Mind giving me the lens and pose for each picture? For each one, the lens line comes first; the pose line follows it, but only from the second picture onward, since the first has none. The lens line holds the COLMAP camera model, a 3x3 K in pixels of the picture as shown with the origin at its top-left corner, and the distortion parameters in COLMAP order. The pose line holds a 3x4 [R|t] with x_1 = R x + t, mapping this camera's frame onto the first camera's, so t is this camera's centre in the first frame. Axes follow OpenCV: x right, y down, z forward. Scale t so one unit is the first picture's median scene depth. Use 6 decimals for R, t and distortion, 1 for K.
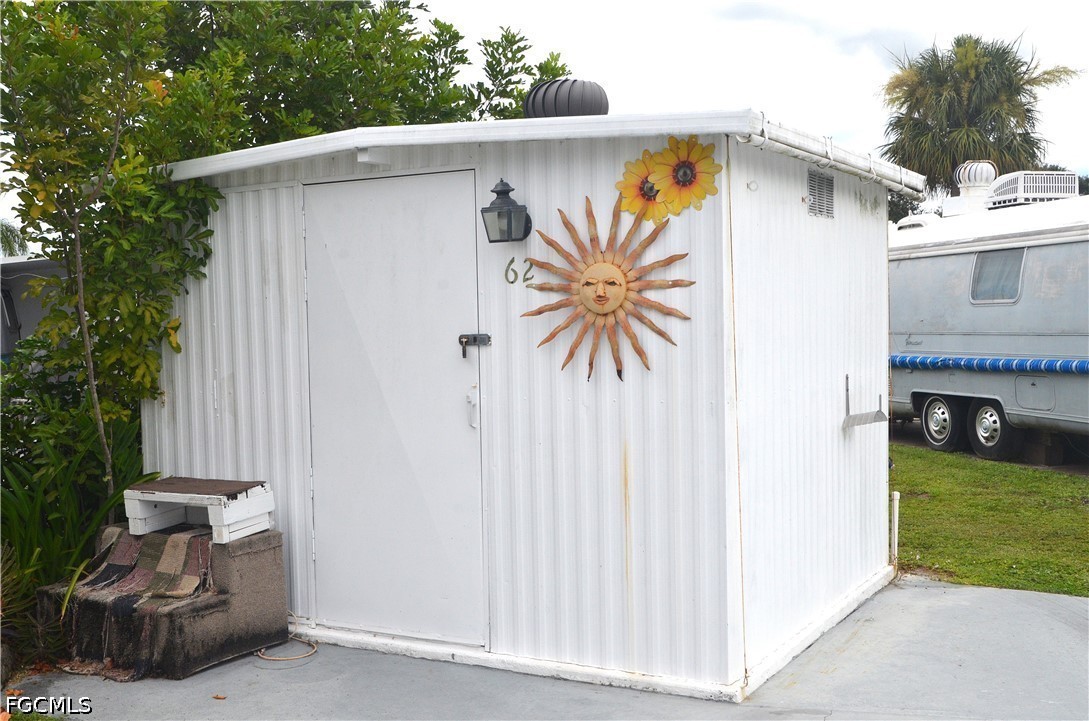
lens RADIAL K [[1247.4, 0, 544.5], [0, 1247.4, 360.5], [0, 0, 1]] dist [-0.004137, 0.001549]
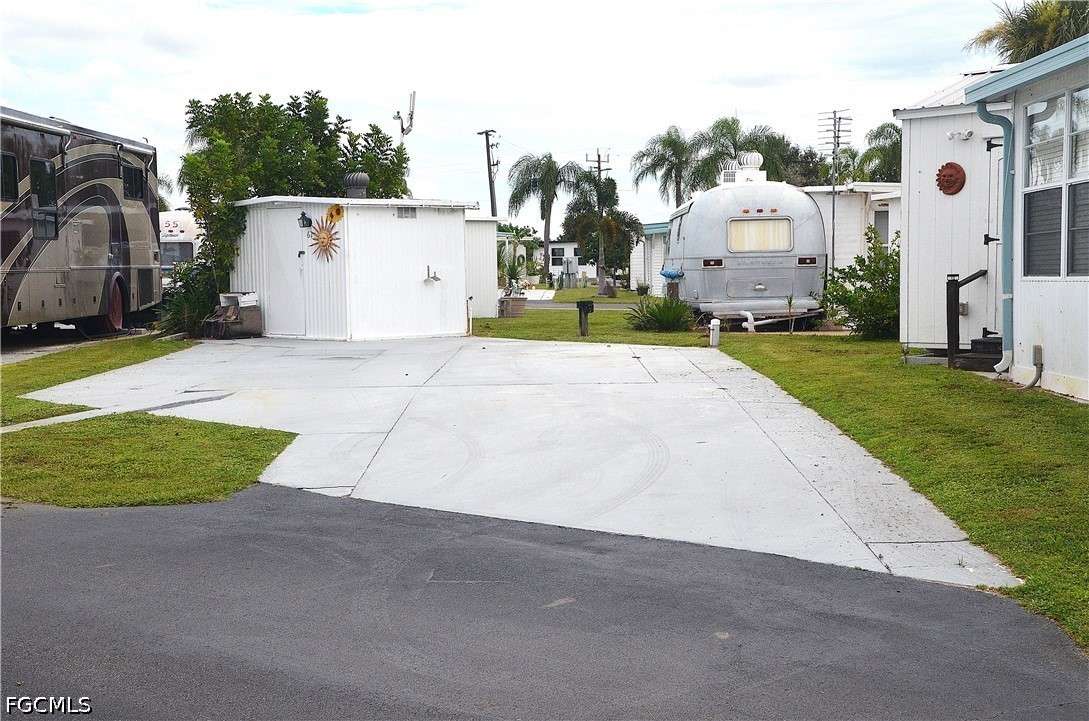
lens RADIAL K [[1731.5, 0, 544.5], [0, 1731.5, 360.5], [0, 0, 1]] dist [0.201587, 0.005228]
pose [[0.962234, 0.025907, -0.270988, 1.900087], [-0.018065, 0.999344, 0.031394, 0.119537], [0.271623, -0.025313, 0.962071, -3.528572]]
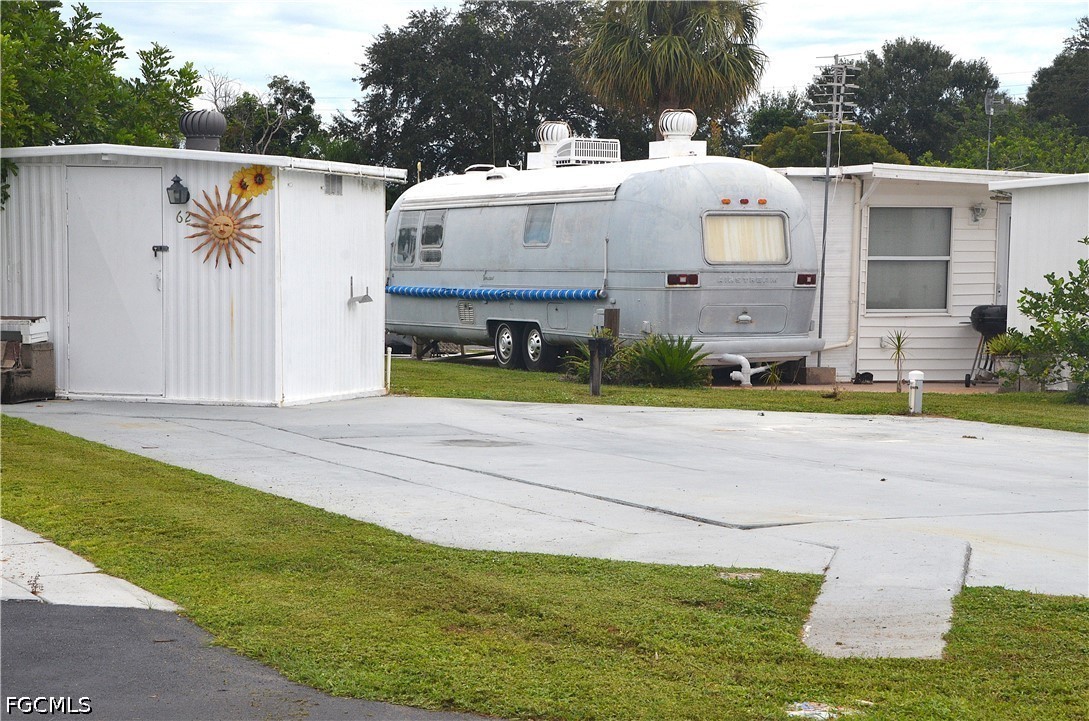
lens RADIAL K [[2290.8, 0, 546.6], [0, 2290.8, 418.2], [0, 0, 1]] dist [0.411373, 0.055712]
pose [[0.982081, 0.019107, 0.187487, -0.132848], [-0.024968, 0.999269, 0.028950, 0.128569], [-0.186796, -0.033112, 0.981840, -2.740229]]
